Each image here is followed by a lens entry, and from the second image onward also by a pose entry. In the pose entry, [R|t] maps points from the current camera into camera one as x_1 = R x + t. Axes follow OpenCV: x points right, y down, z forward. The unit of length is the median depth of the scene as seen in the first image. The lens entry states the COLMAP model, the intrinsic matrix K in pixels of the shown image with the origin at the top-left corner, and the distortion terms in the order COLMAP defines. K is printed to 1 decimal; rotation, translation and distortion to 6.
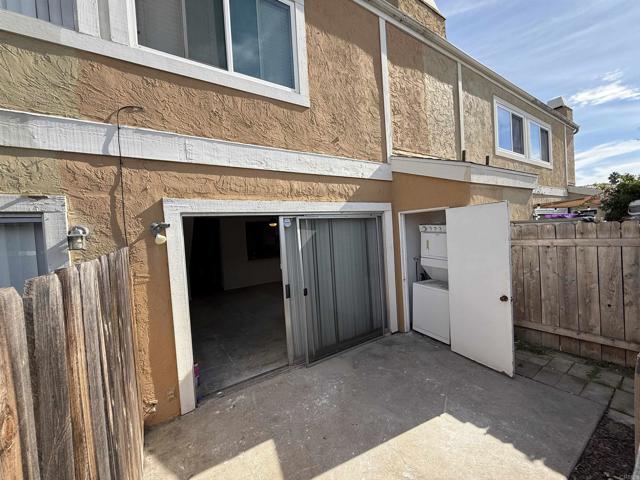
lens RADIAL K [[256.3, 0, 319.9], [0, 256.3, 240.9], [0, 0, 1]] dist [0.001638, -0.000970]
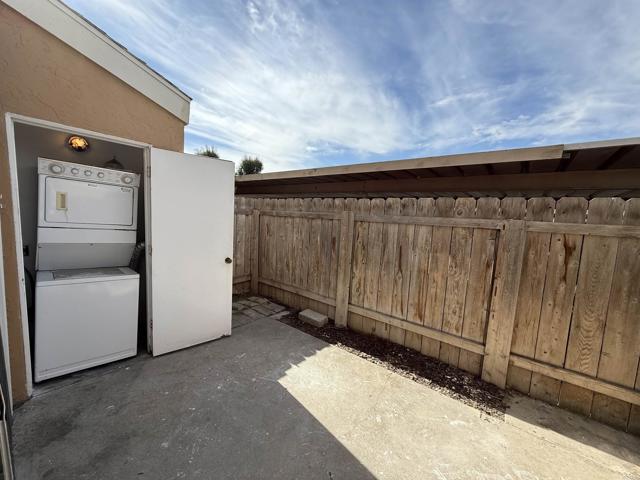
lens RADIAL K [[256.3, 0, 317.9], [0, 256.3, 239.2], [0, 0, 1]] dist [0.001638, -0.000970]
pose [[-0.308508, -0.047704, 0.950025, -0.308476], [-0.003087, 0.998787, 0.049150, 0.085508], [-0.951217, 0.012230, -0.308281, 0.905254]]
